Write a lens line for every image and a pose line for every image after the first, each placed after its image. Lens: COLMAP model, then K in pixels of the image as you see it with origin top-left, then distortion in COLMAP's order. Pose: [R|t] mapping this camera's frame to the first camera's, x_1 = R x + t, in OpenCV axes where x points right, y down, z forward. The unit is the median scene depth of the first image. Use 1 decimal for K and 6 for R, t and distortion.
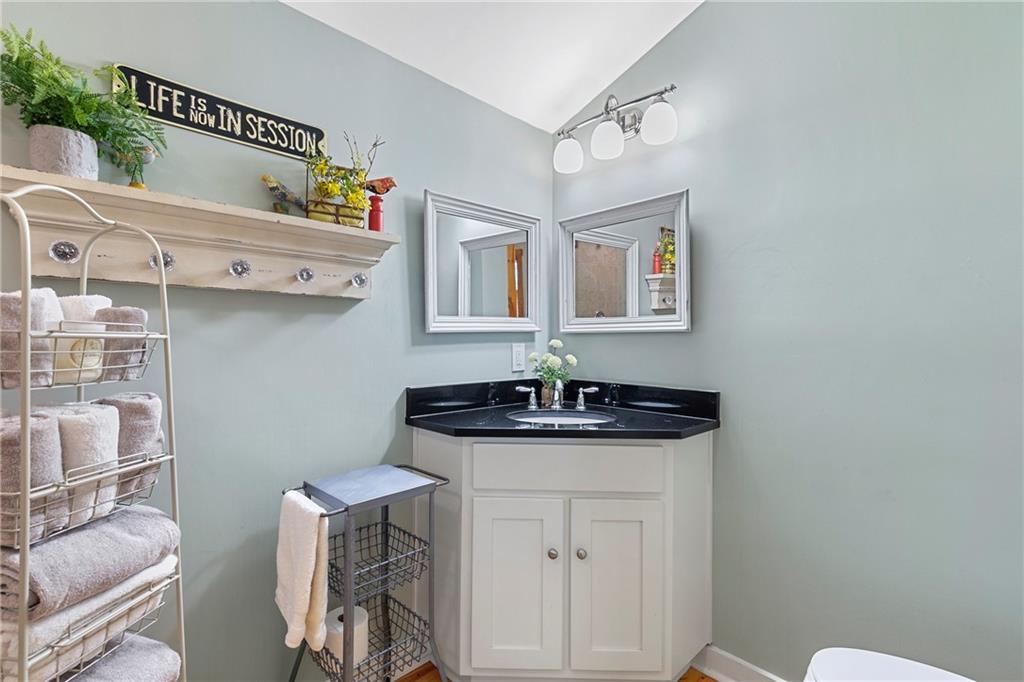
lens RADIAL K [[465.4, 0, 513.2], [0, 465.4, 342.6], [0, 0, 1]] dist [-0.004263, -0.000335]
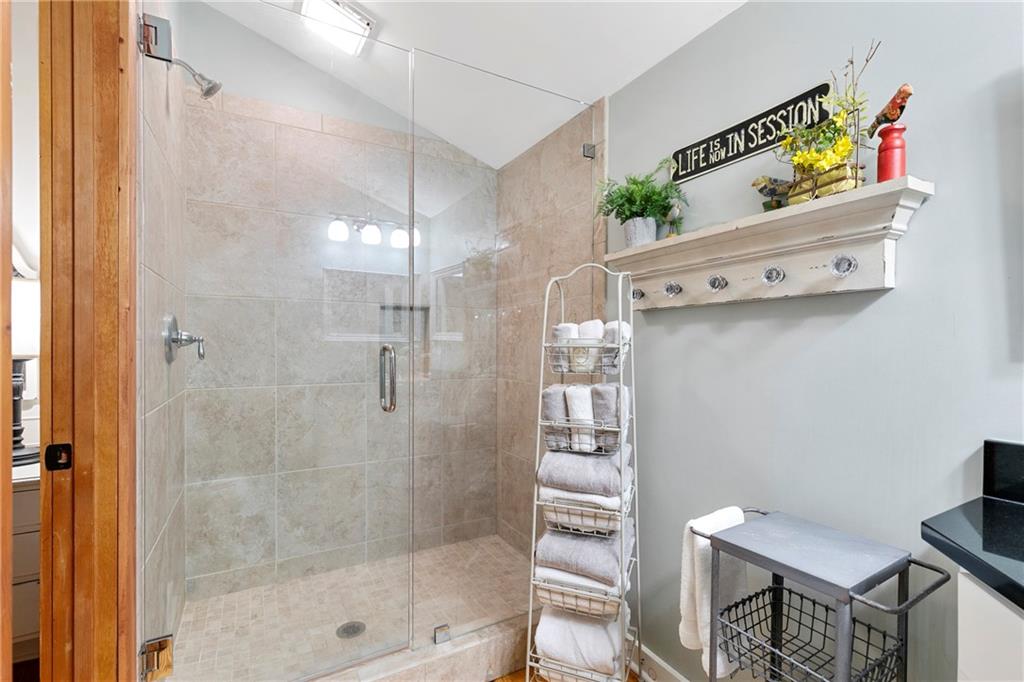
lens RADIAL K [[465.4, 0, 511.0], [0, 465.4, 340.7], [0, 0, 1]] dist [-0.004263, -0.000335]
pose [[-0.280348, -0.006049, -0.959879, 0.558005], [-0.000793, 0.999981, -0.006071, -0.015962], [0.959898, -0.000941, -0.280348, 0.799234]]
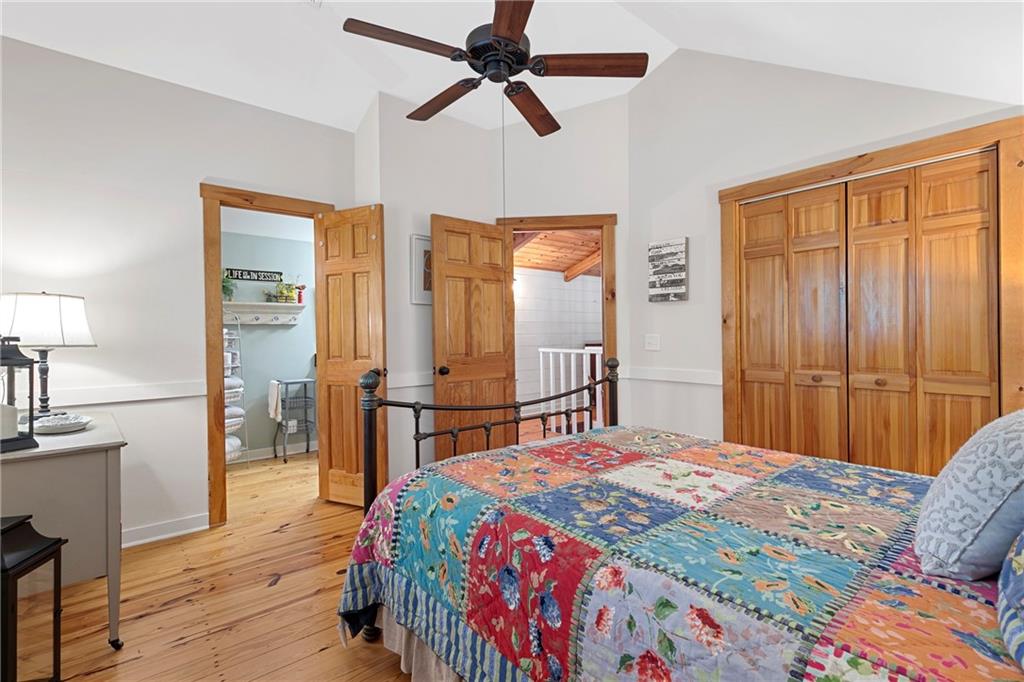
lens RADIAL K [[465.4, 0, 508.7], [0, 465.4, 342.1], [0, 0, 1]] dist [-0.004263, -0.000335]
pose [[0.996135, -0.014700, -0.086591, 1.603184], [0.016009, 0.999768, 0.014442, 0.003801], [0.086359, -0.015772, 0.996139, -2.337148]]
